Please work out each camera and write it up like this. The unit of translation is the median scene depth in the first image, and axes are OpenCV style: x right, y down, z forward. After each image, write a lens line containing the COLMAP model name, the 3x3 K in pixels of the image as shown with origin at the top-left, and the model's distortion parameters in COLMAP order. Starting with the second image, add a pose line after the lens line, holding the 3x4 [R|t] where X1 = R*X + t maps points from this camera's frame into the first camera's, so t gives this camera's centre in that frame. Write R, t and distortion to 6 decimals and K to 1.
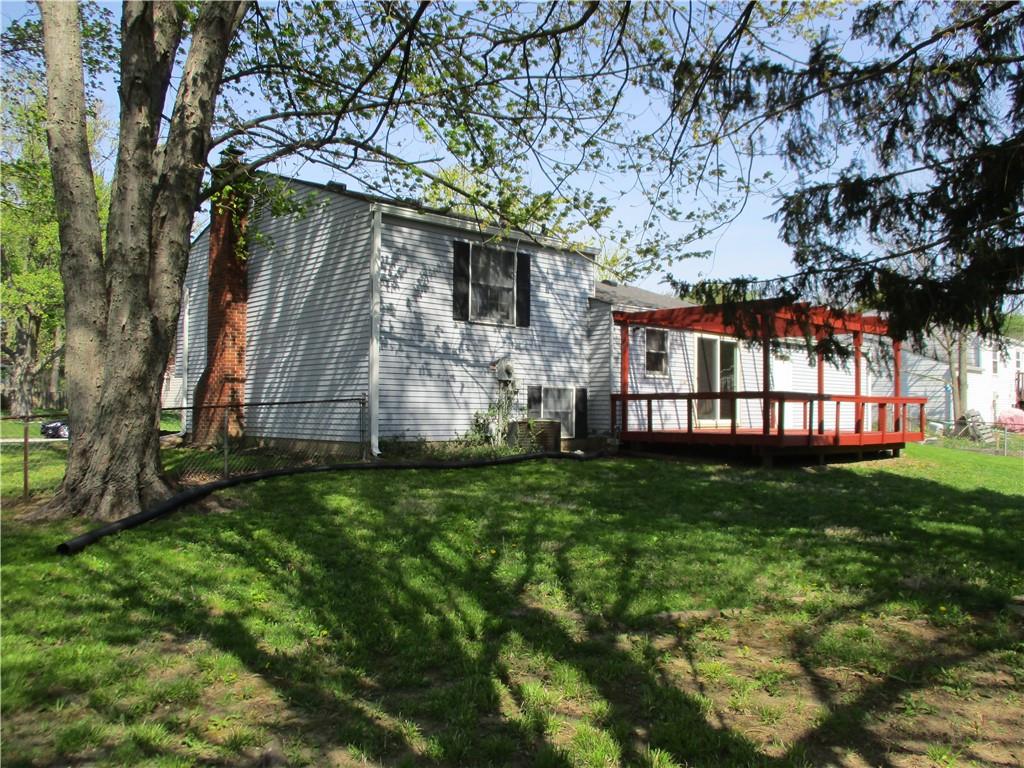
lens RADIAL K [[851.5, 0, 507.4], [0, 851.5, 383.1], [0, 0, 1]] dist [-0.021354, 0.004433]
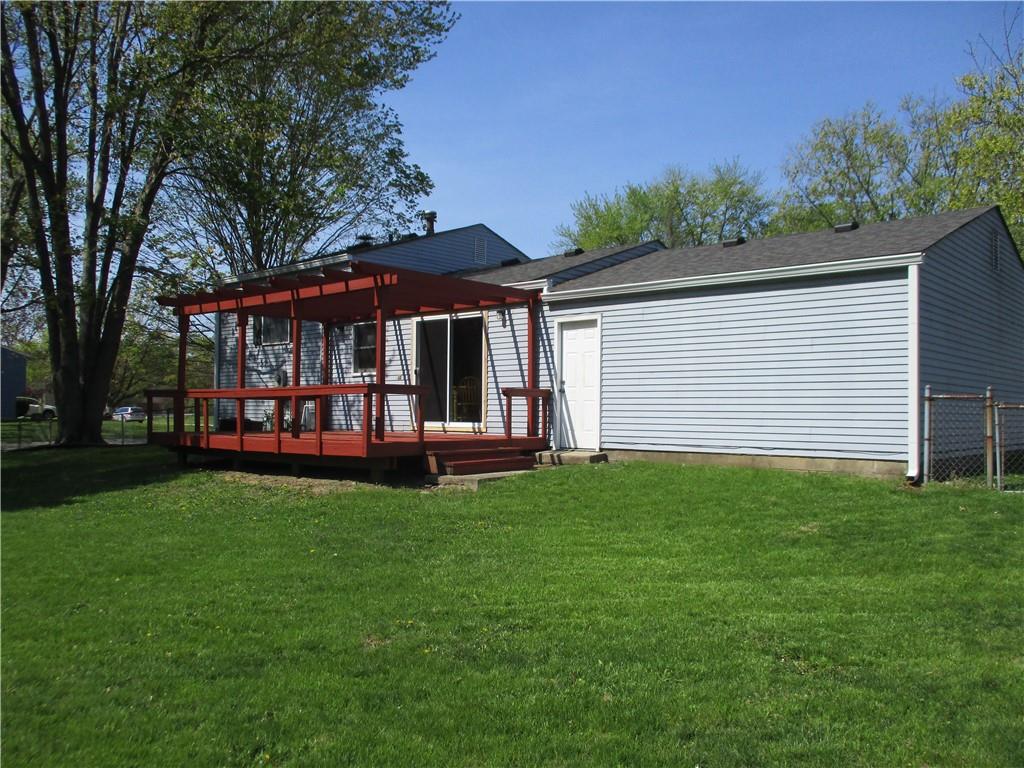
lens RADIAL K [[851.5, 0, 507.4], [0, 851.5, 383.1], [0, 0, 1]] dist [-0.021354, 0.004433]
pose [[0.091431, -0.050730, -0.994518, 1.094141], [0.017316, 0.998632, -0.049347, 0.049753], [0.995661, -0.012709, 0.092185, 1.051995]]
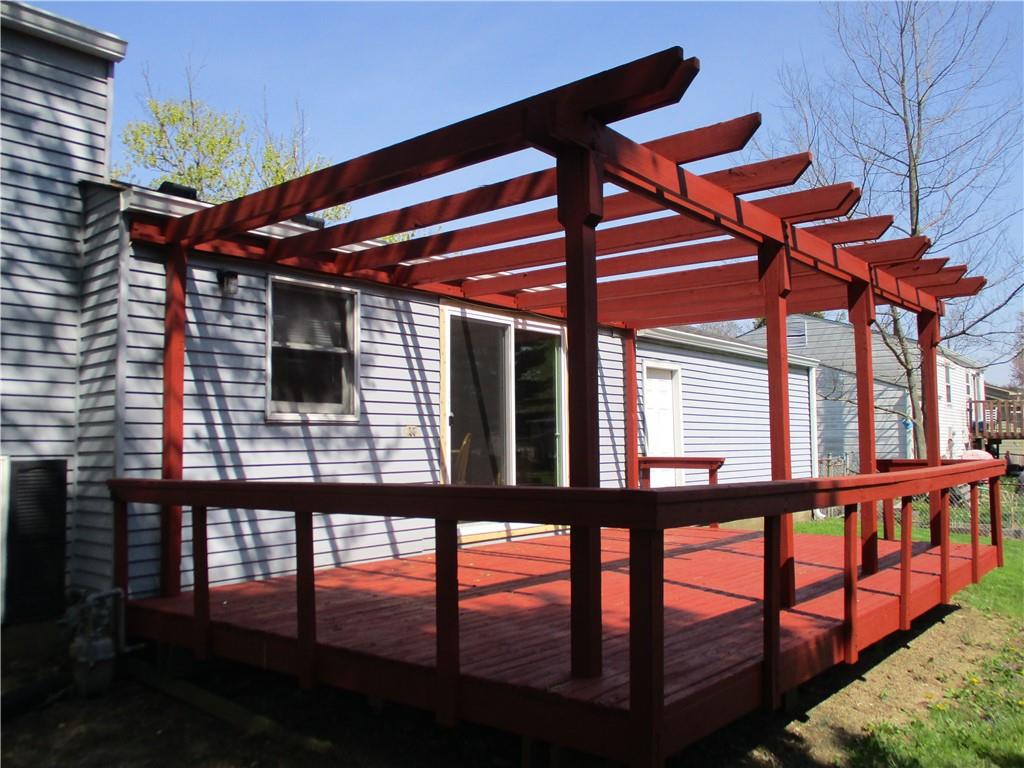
lens RADIAL K [[851.5, 0, 507.4], [0, 851.5, 383.1], [0, 0, 1]] dist [-0.021354, 0.004433]
pose [[0.992469, -0.011885, 0.121919, 0.209243], [0.017326, 0.998896, -0.043664, -0.005410], [-0.121265, 0.045447, 0.991579, 0.631686]]
